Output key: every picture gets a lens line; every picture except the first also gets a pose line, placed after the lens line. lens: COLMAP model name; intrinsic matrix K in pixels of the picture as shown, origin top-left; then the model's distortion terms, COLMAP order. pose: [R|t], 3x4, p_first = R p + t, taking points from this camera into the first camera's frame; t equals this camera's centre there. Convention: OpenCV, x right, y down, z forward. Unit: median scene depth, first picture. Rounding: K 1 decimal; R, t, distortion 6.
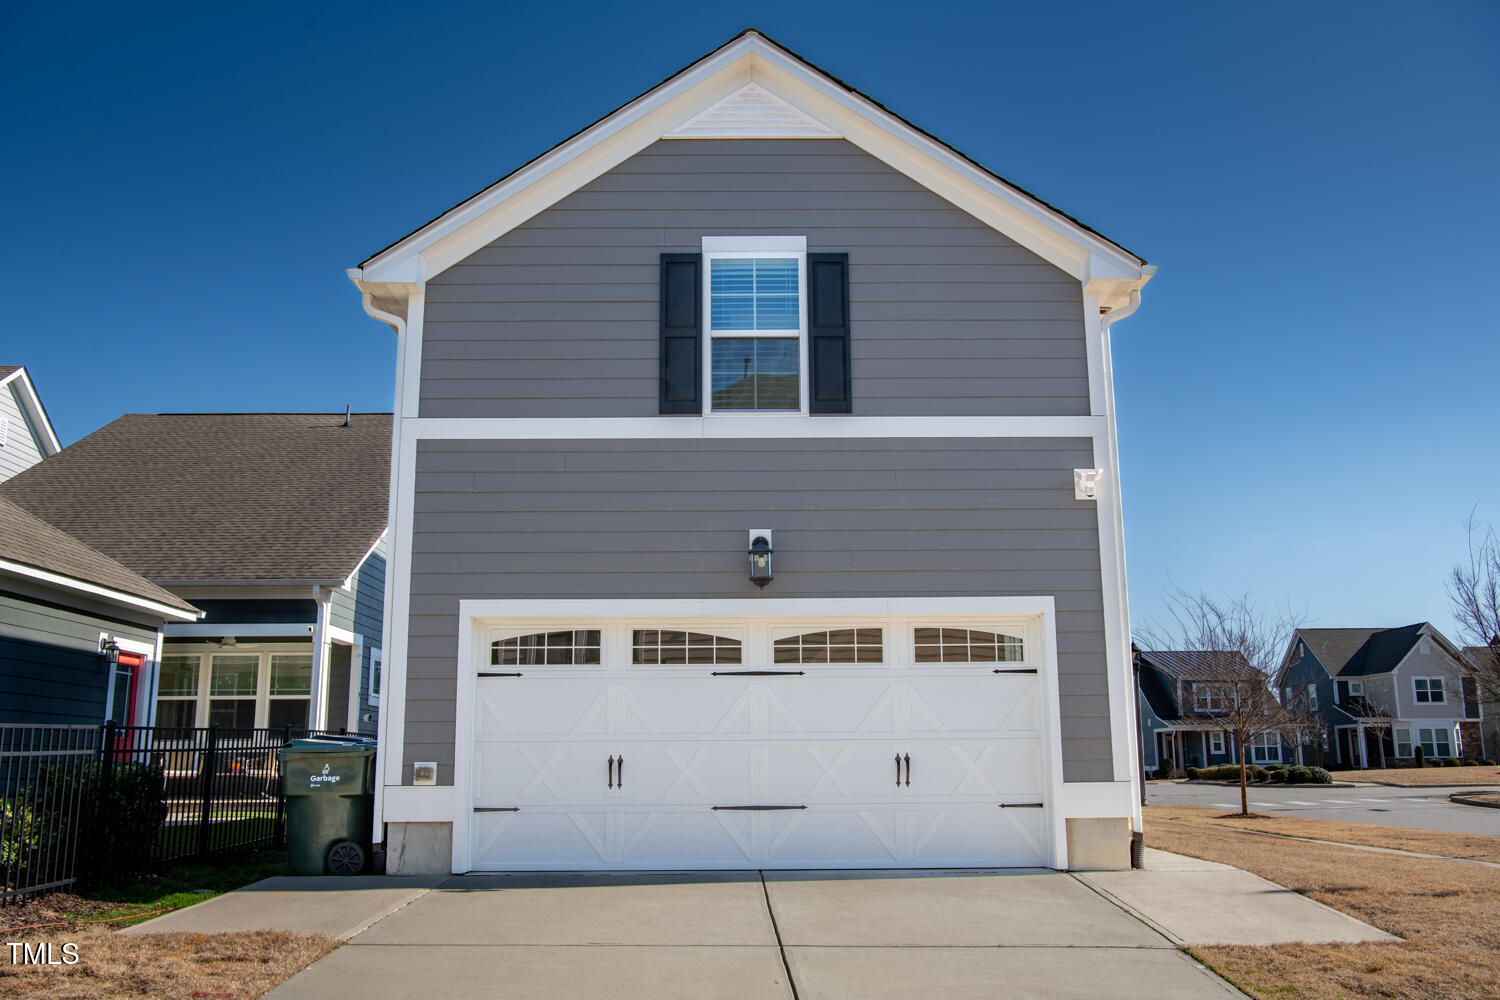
lens RADIAL K [[1242.0, 0, 747.5], [0, 1242.0, 494.3], [0, 0, 1]] dist [-0.011946, 0.005735]
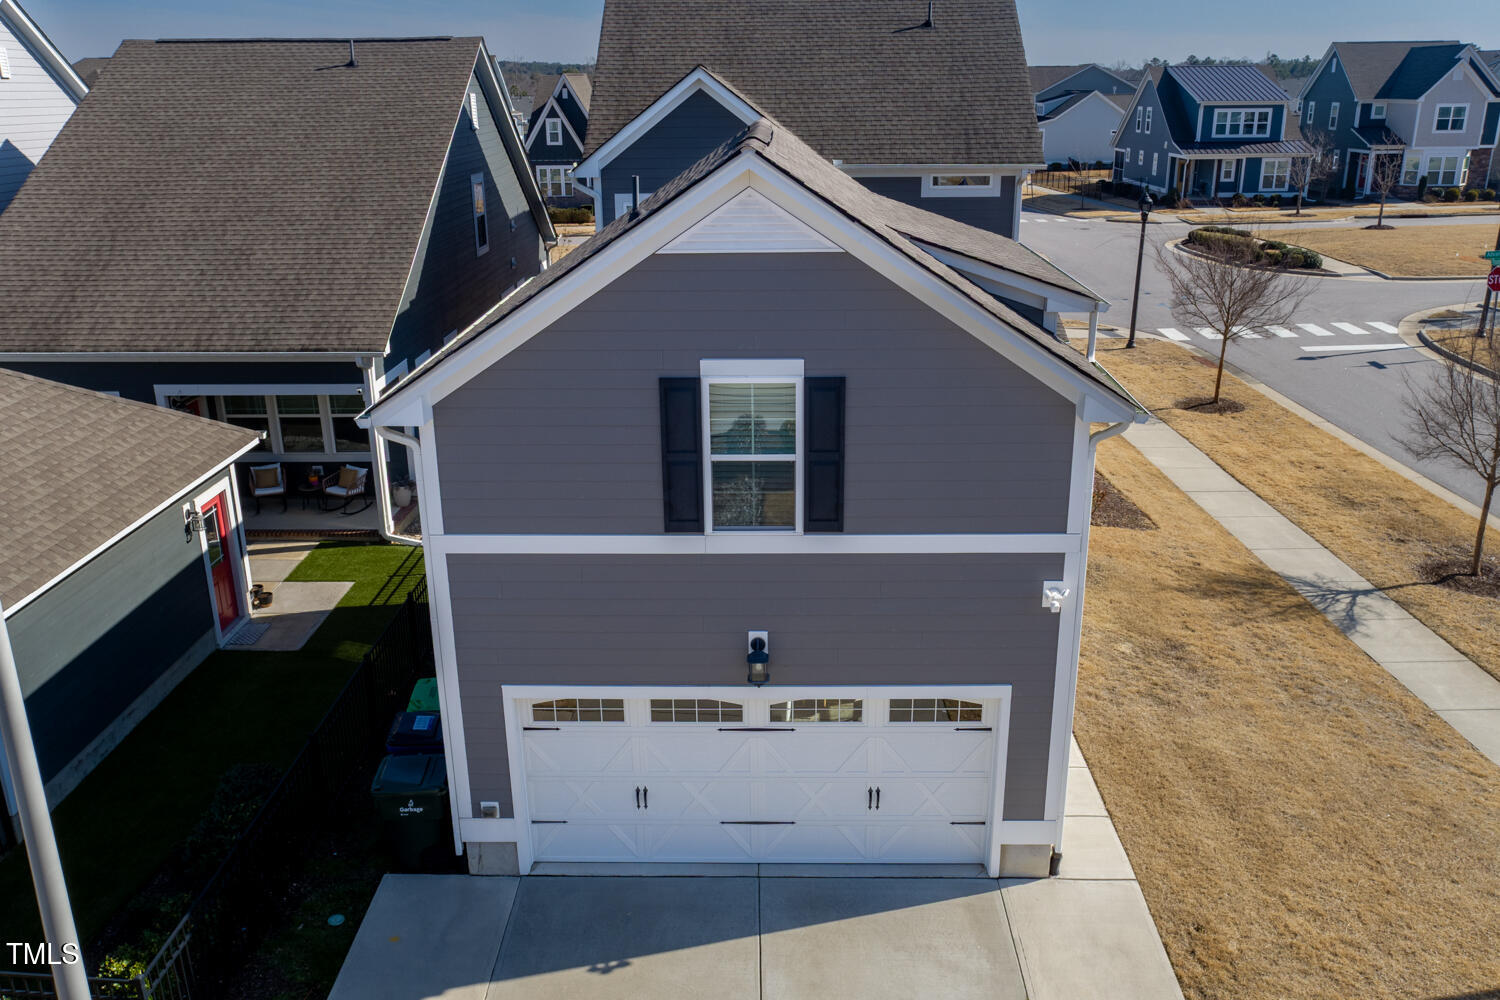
lens RADIAL K [[1163.0, 0, 745.0], [0, 1163.0, 502.5], [0, 0, 1]] dist [0.004968, -0.011881]
pose [[0.999659, 0.002811, -0.025960, 0.025154], [0.010424, 0.868566, 0.495464, -0.588424], [0.023941, -0.495566, 0.868240, 0.133193]]
